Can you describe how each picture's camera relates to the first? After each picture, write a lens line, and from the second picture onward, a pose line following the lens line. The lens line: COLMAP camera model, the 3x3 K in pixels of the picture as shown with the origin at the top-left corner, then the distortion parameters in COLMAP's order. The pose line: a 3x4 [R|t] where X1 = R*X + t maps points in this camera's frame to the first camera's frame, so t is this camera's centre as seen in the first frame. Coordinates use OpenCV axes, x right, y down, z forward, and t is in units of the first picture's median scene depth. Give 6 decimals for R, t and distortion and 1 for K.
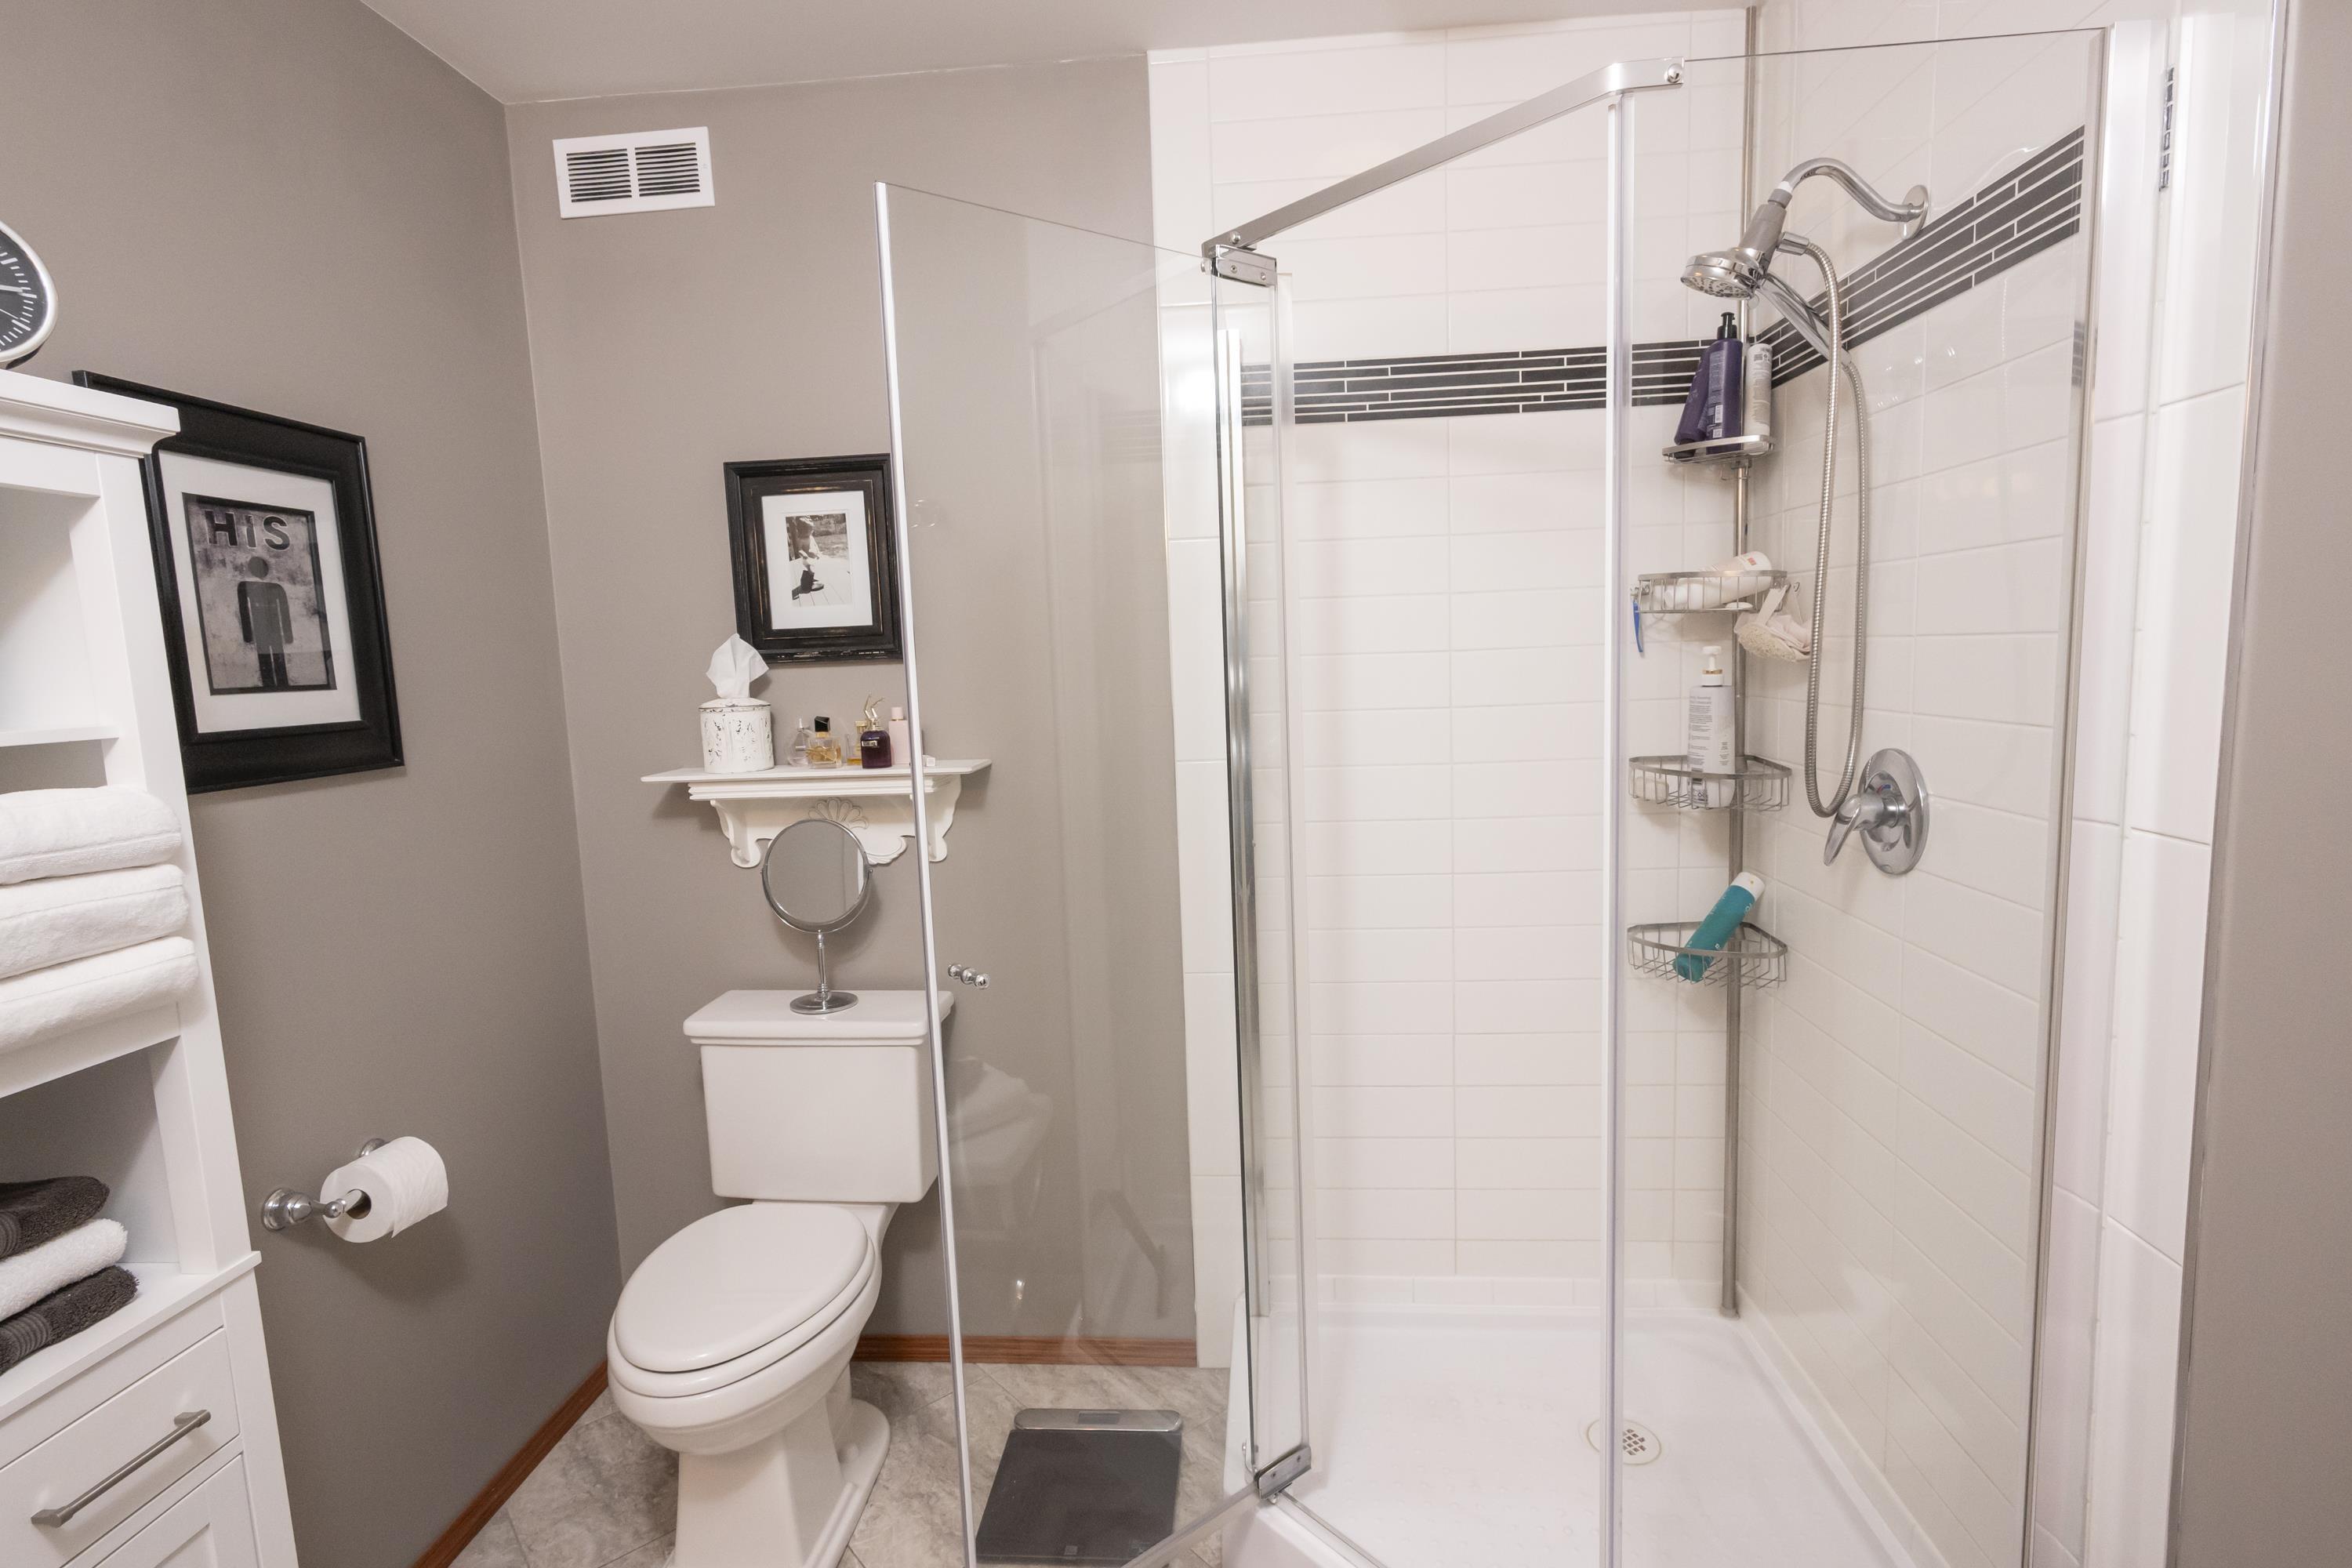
lens RADIAL K [[1168.0, 0, 1176.0], [0, 1168.0, 784.0], [0, 0, 1]] dist [0.000854, 0.000771]
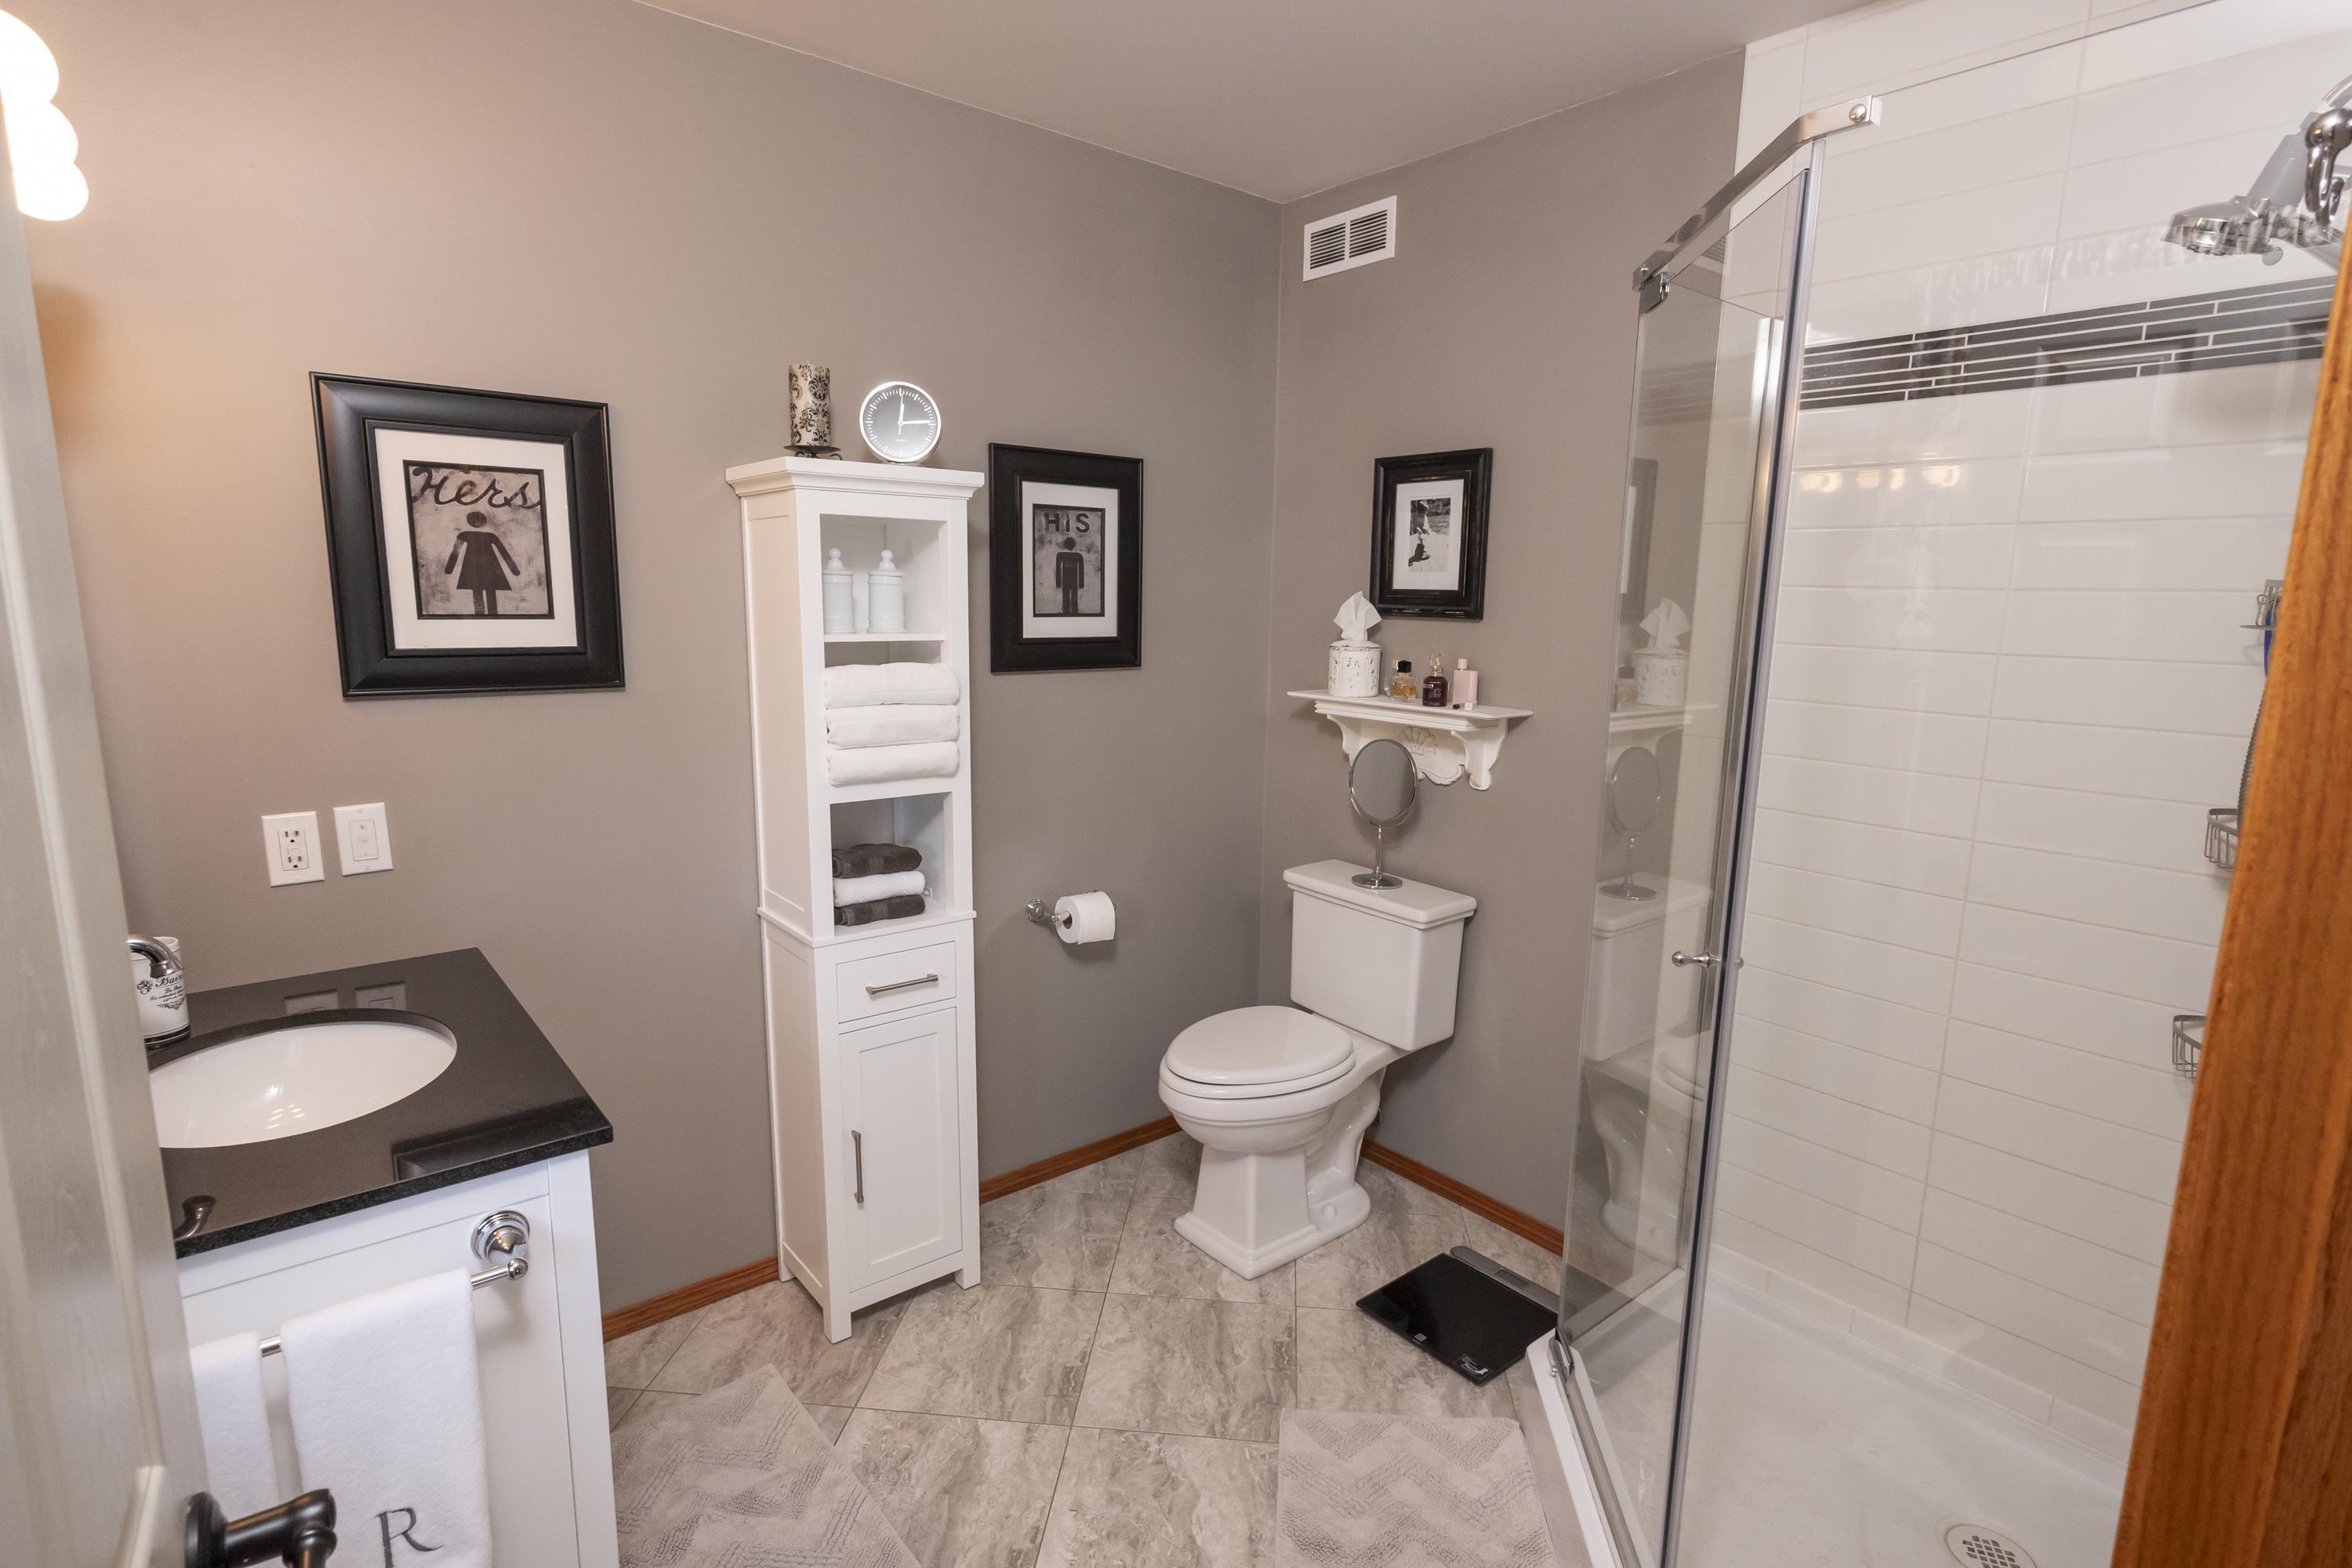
lens RADIAL K [[1168.0, 0, 1176.0], [0, 1168.0, 784.0], [0, 0, 1]] dist [0.000854, 0.000771]
pose [[0.693596, 0.168205, -0.700451, 0.439803], [-0.125151, 0.985707, 0.112779, -0.037734], [0.709409, 0.009439, 0.704734, -0.072328]]
